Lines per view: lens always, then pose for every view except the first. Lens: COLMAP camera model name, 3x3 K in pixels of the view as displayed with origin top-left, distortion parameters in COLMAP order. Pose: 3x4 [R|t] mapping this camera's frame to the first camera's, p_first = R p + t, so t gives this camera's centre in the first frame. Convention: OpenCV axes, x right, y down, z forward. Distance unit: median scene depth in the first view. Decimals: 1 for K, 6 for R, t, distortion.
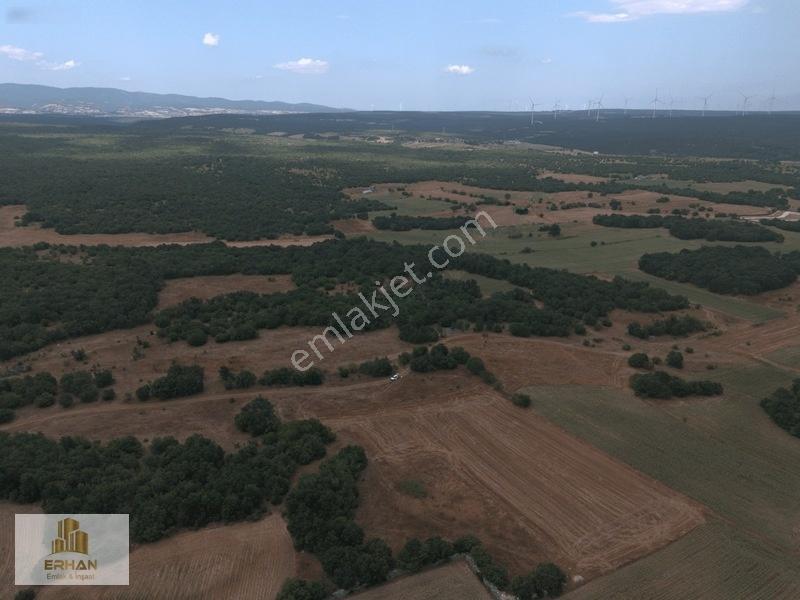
lens RADIAL K [[561.2, 0, 406.8], [0, 561.2, 300.4], [0, 0, 1]] dist [0.053430, -0.034958]
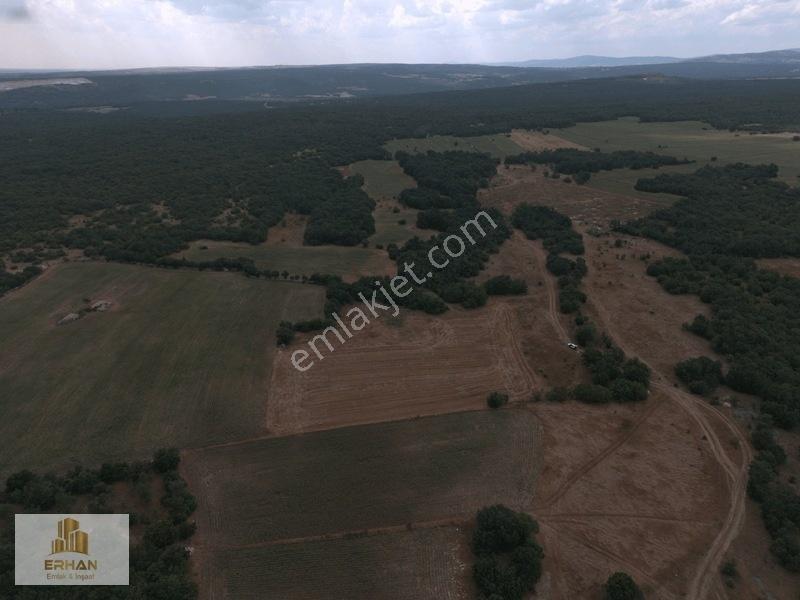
lens RADIAL K [[561.2, 0, 400.2], [0, 561.2, 298.5], [0, 0, 1]] dist [0.053430, -0.034958]
pose [[-0.365891, 0.352317, -0.861392, 0.702466], [-0.296335, 0.833294, 0.466698, -0.228273], [0.882218, 0.426021, -0.200491, 0.732262]]
